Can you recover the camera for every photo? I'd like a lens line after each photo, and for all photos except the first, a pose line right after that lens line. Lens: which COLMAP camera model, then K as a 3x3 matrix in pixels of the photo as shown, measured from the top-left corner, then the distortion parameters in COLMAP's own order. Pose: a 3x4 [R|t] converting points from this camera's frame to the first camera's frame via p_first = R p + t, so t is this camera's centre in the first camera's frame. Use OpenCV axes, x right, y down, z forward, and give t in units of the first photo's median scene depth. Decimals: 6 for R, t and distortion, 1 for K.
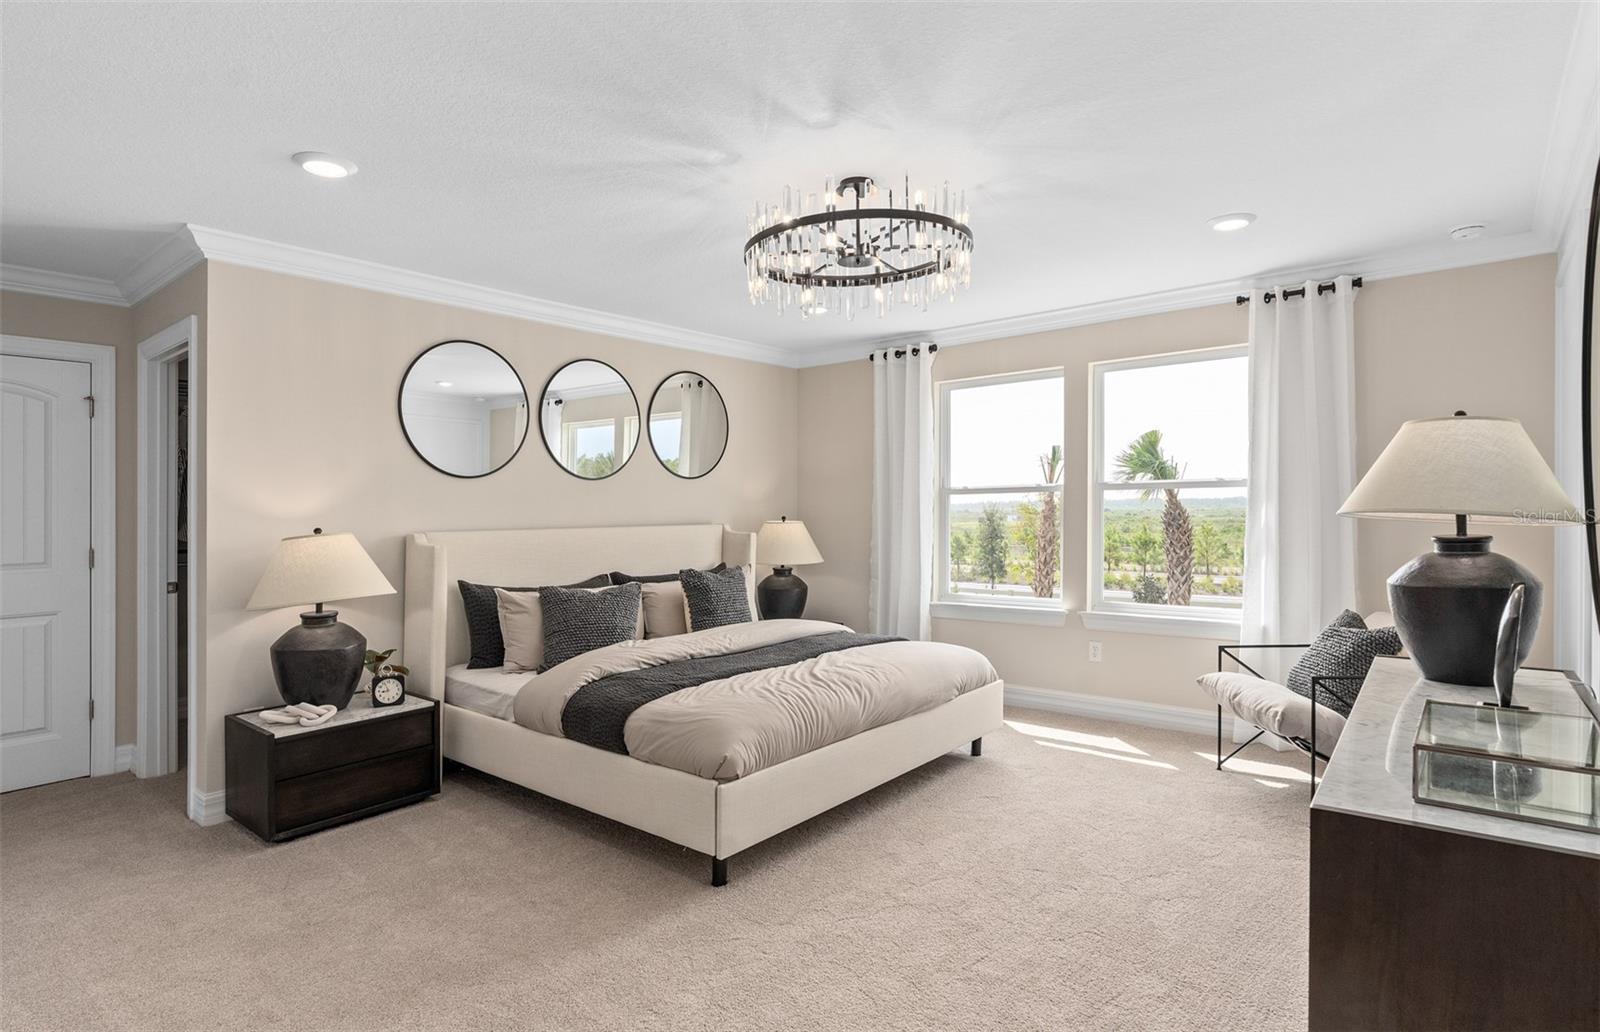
lens RADIAL K [[823.0, 0, 796.5], [0, 823.0, 512.0], [0, 0, 1]] dist [0.002763, 0.000112]
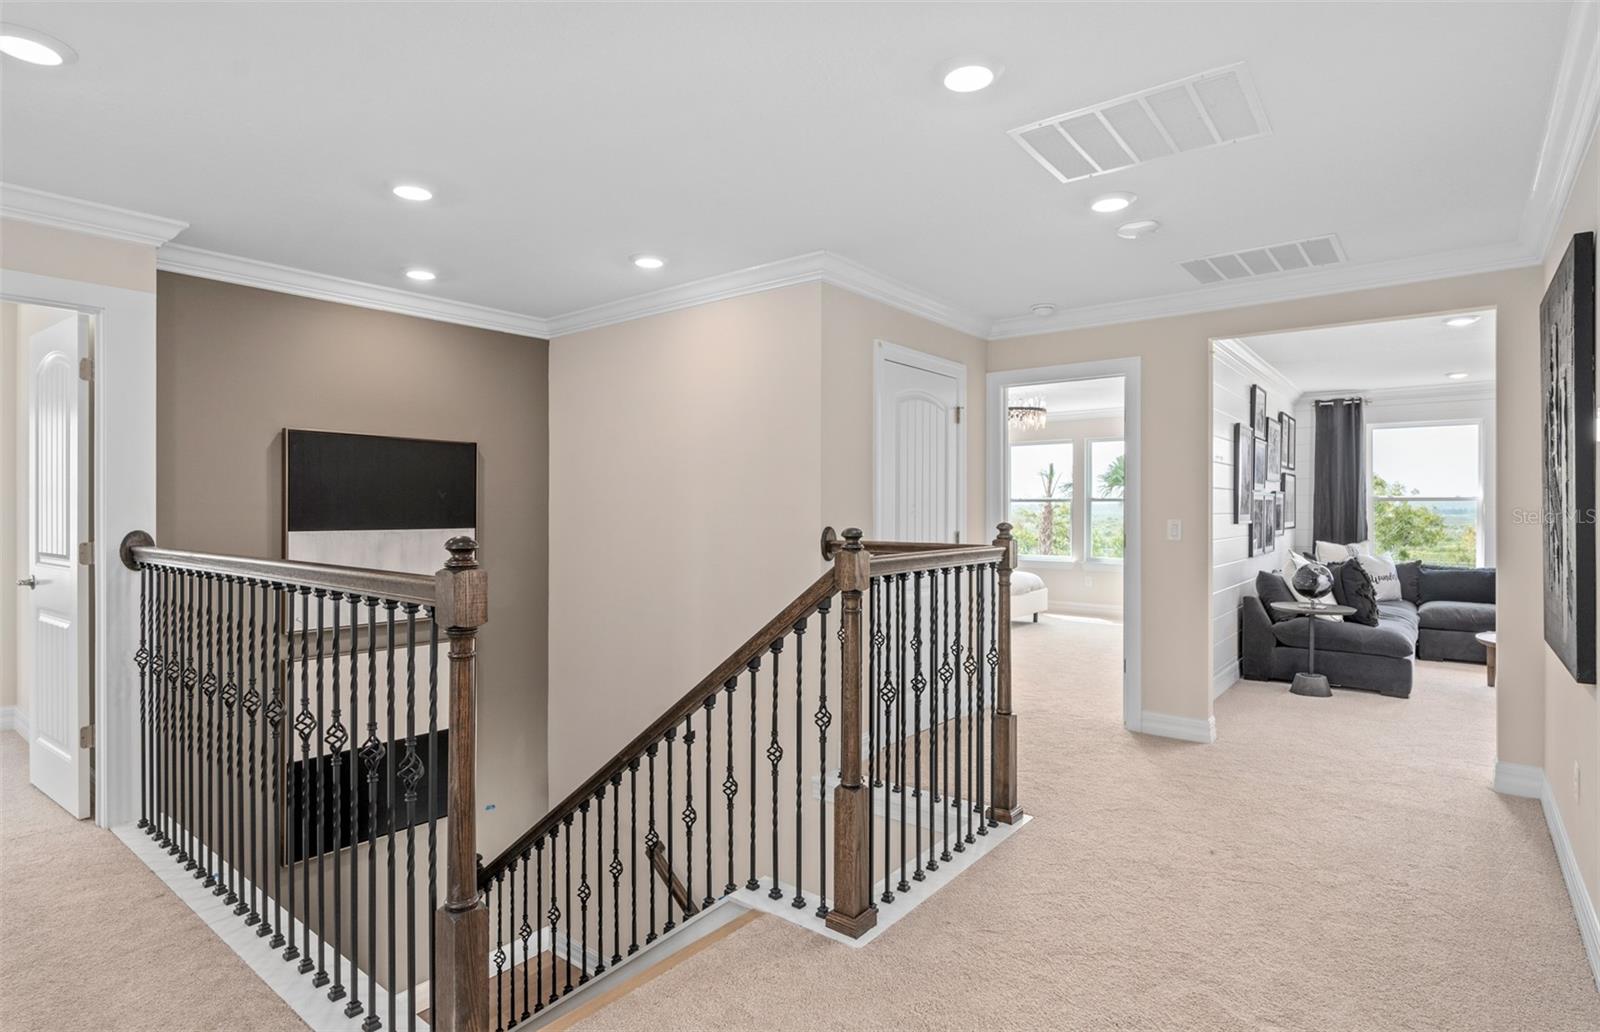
lens RADIAL K [[823.0, 0, 802.5], [0, 823.0, 515.2], [0, 0, 1]] dist [0.002763, 0.000112]
pose [[0.999660, 0.002158, 0.025995, -0.378249], [-0.002153, 0.999998, -0.000230, 0.010644], [-0.025995, 0.000174, 0.999662, -0.968267]]
